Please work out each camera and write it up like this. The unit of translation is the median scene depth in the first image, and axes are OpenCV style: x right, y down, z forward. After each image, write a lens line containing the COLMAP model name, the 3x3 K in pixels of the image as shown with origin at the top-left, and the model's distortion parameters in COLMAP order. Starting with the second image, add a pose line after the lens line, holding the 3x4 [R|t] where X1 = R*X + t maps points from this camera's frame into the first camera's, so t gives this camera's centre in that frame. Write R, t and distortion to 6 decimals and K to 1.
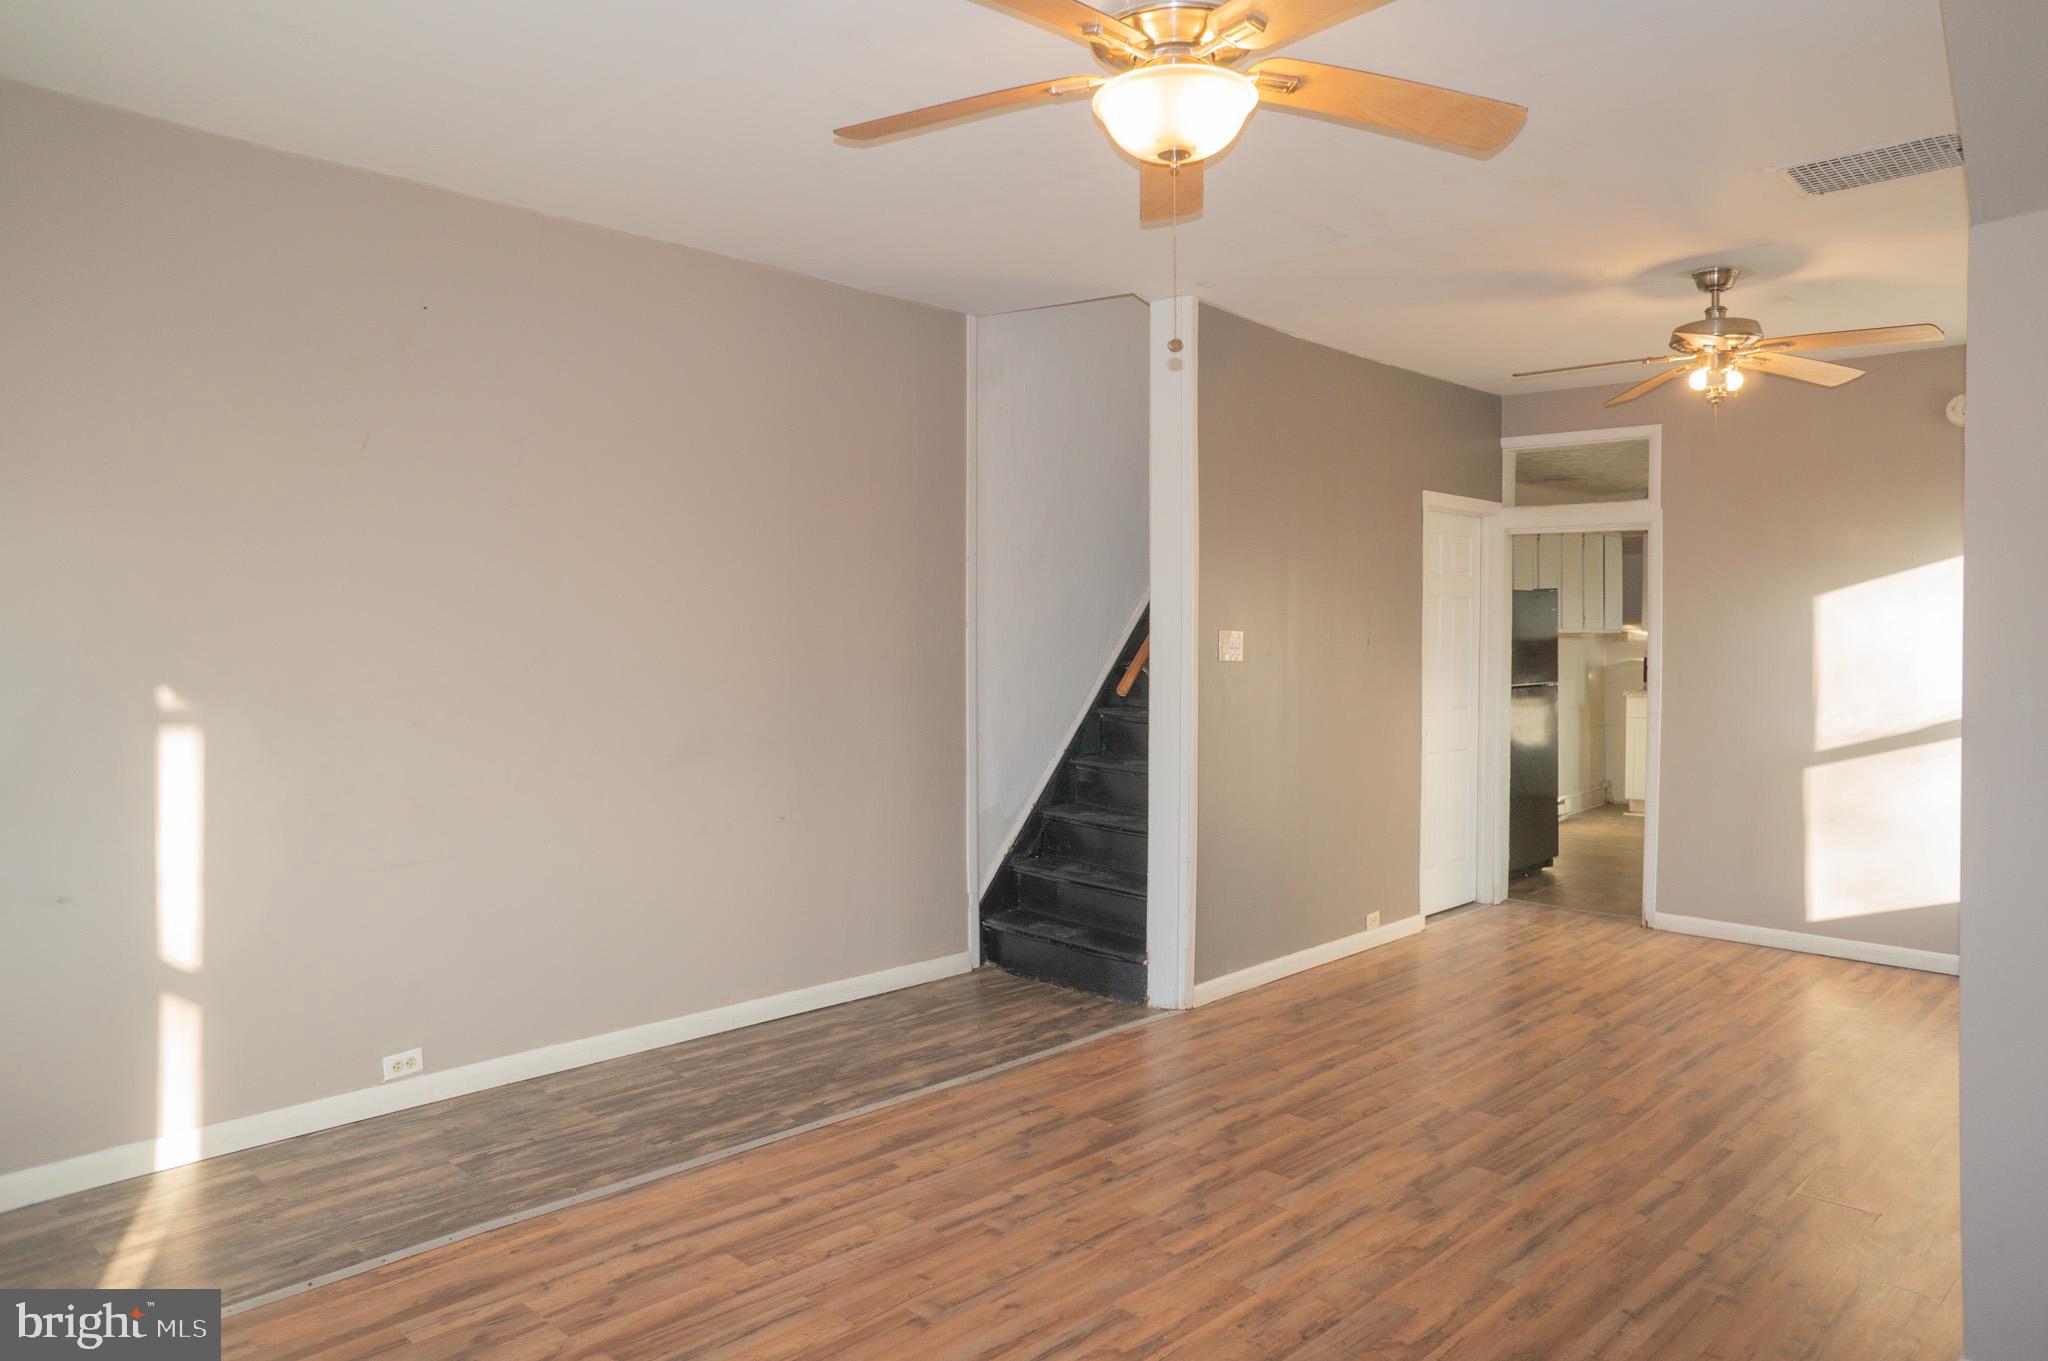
lens RADIAL K [[1378.8, 0, 1022.5], [0, 1378.8, 676.2], [0, 0, 1]] dist [-0.007927, 0.008566]
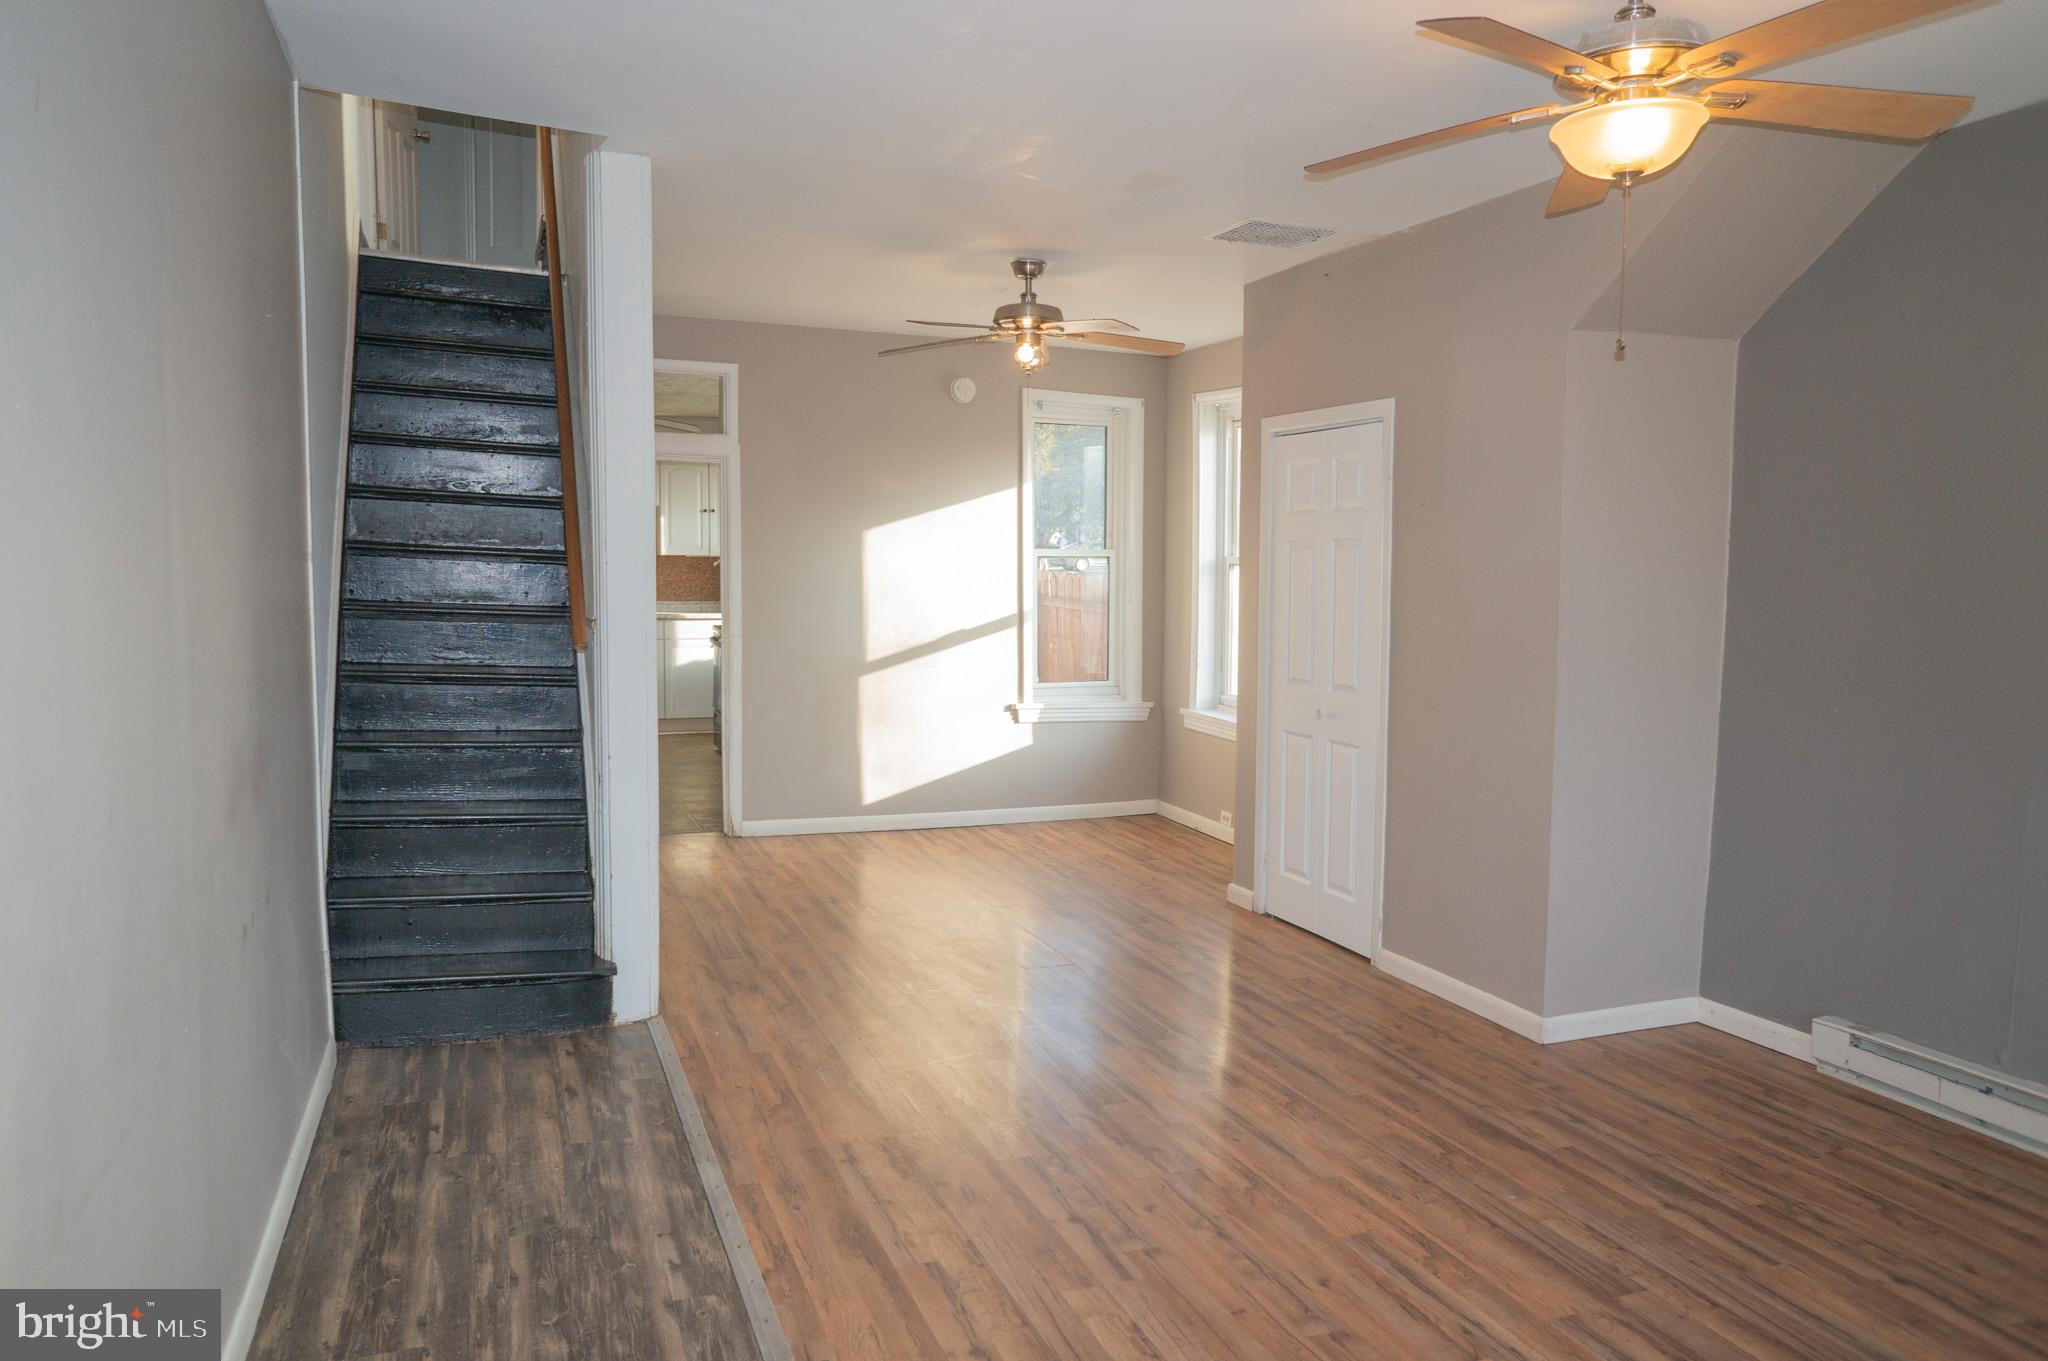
lens RADIAL K [[1378.8, 0, 1024.3], [0, 1378.8, 681.0], [0, 0, 1]] dist [-0.007927, 0.008566]
pose [[0.420825, -0.073195, 0.904184, -0.629230], [0.007395, 0.996983, 0.077265, -0.028593], [-0.907112, -0.025829, 0.420097, 0.528517]]
